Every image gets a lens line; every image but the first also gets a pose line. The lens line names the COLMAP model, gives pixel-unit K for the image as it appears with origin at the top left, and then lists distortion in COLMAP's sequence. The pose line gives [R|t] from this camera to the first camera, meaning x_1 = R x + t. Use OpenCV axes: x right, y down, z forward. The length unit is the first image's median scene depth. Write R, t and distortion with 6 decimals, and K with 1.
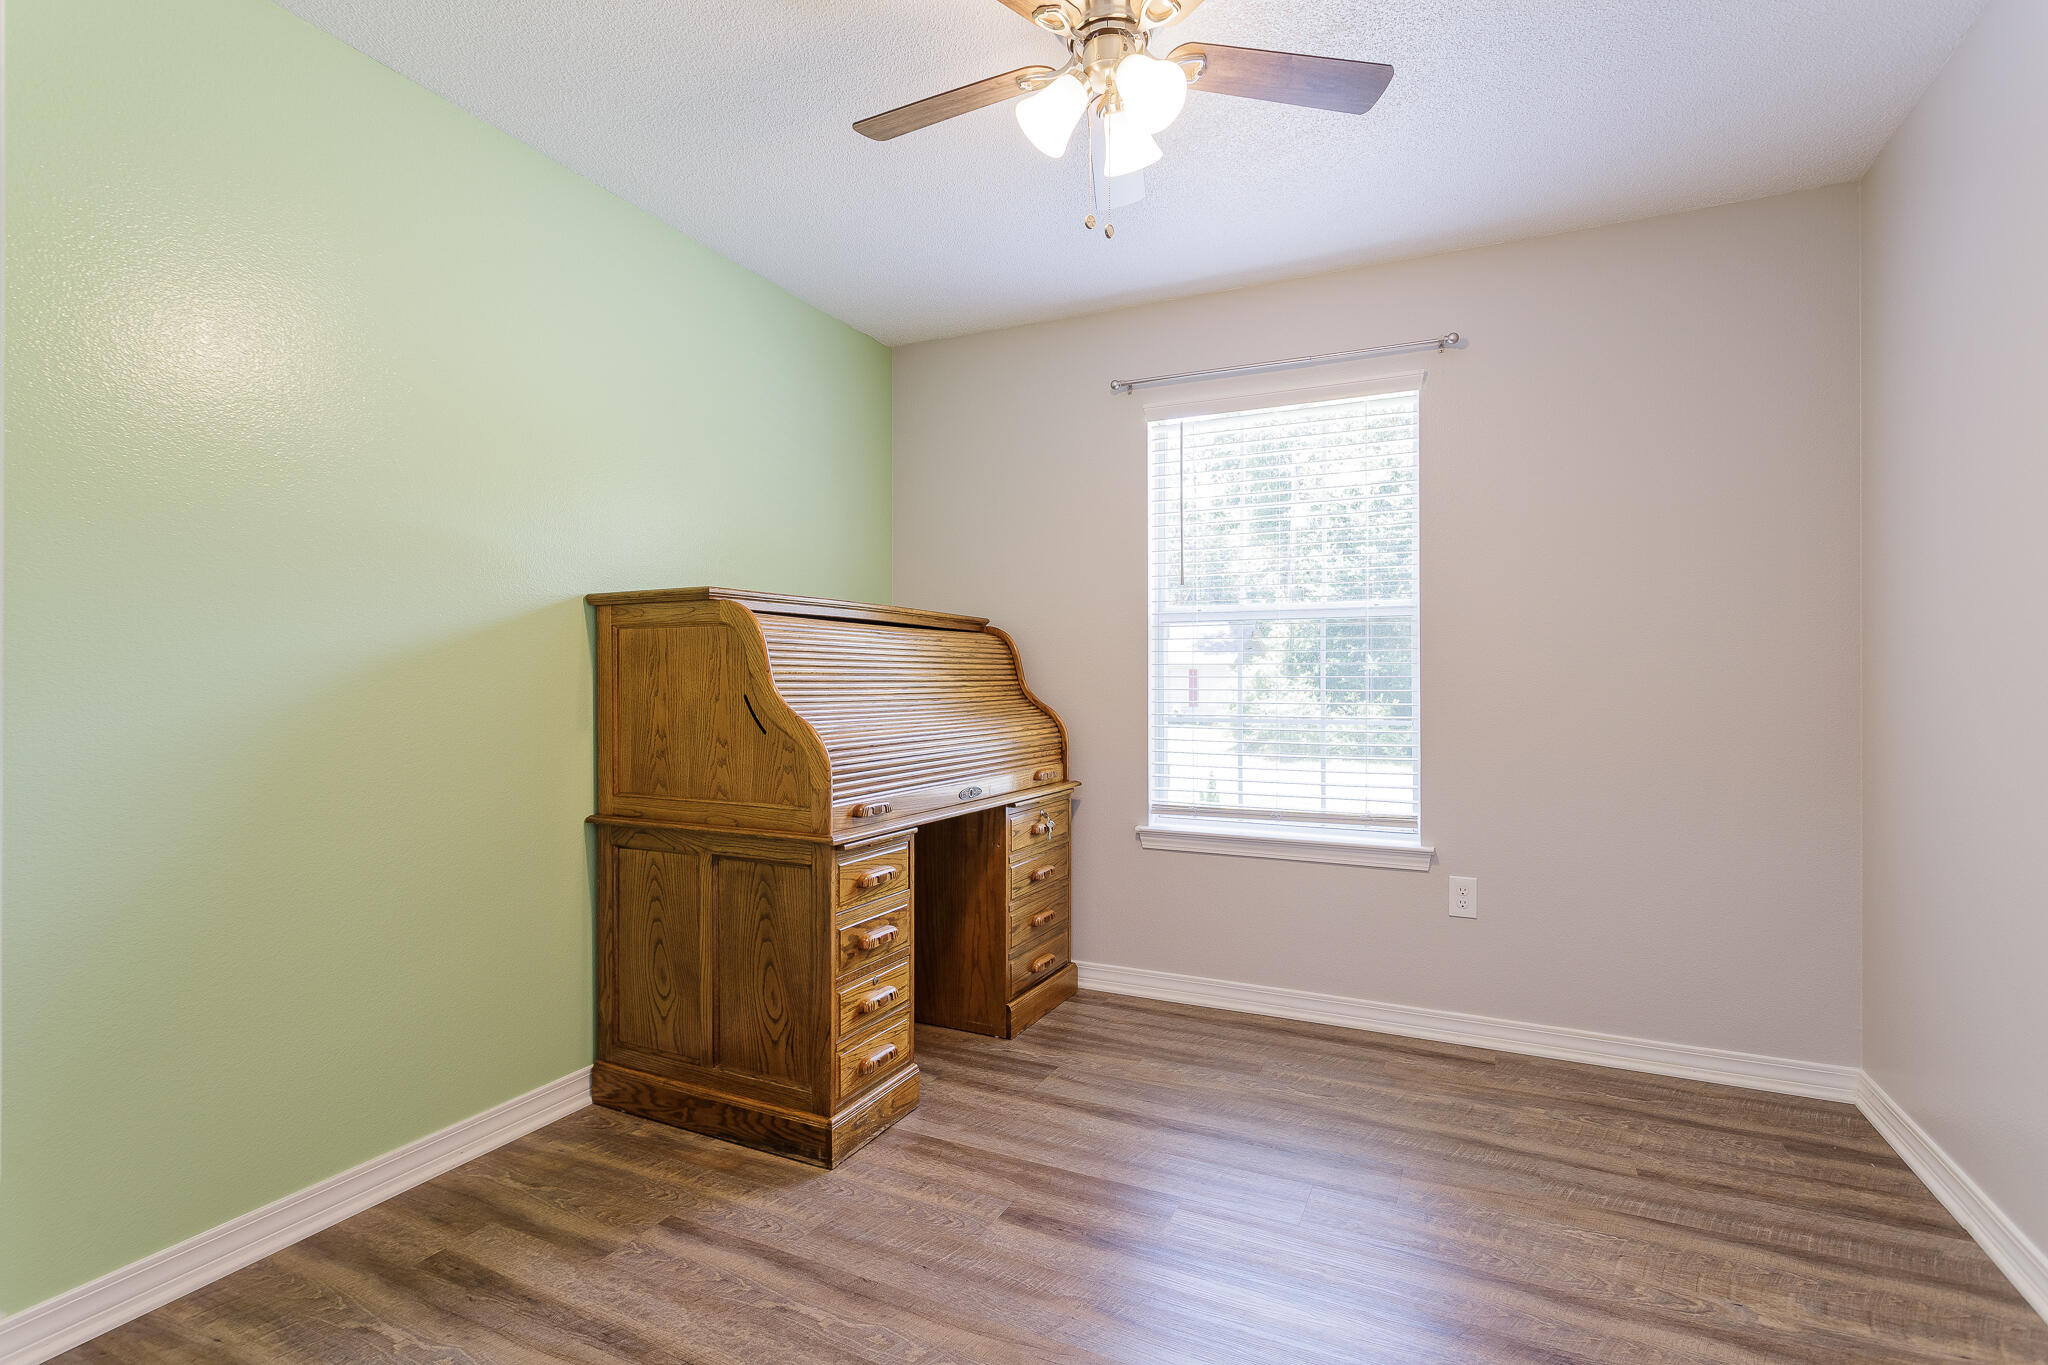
lens RADIAL K [[975.3, 0, 1018.0], [0, 975.3, 683.9], [0, 0, 1]] dist [0.010302, -0.000560]
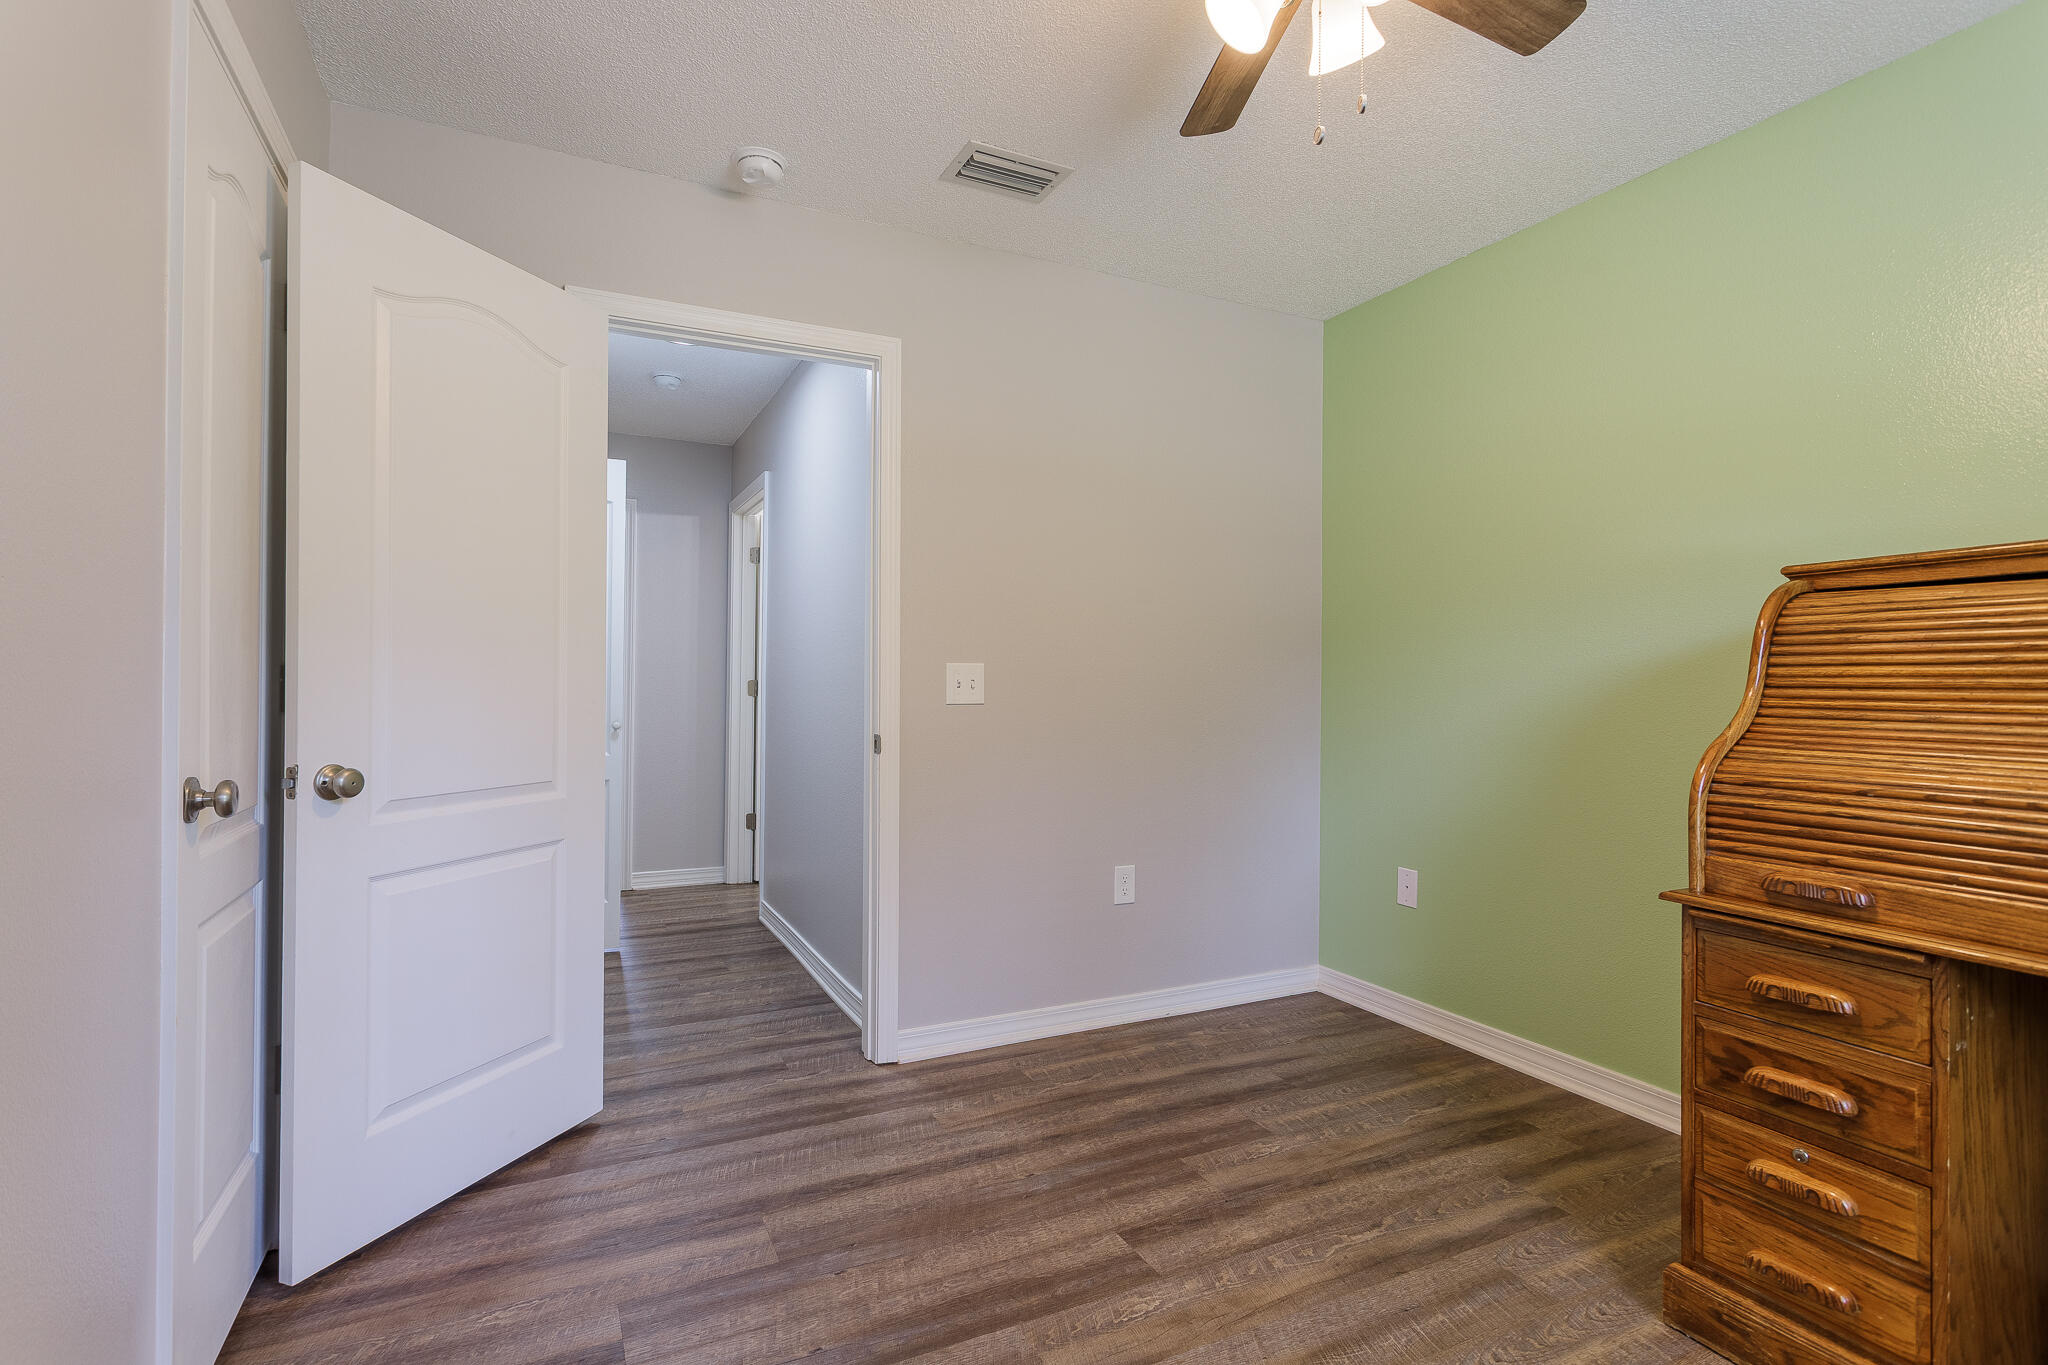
lens RADIAL K [[975.3, 0, 1018.8], [0, 975.3, 685.4], [0, 0, 1]] dist [0.010302, -0.000560]
pose [[-0.614863, -0.005938, -0.788612, 0.864044], [-0.008922, 0.999960, -0.000573, 0.001013], [0.788584, 0.006684, -0.614891, 1.262508]]
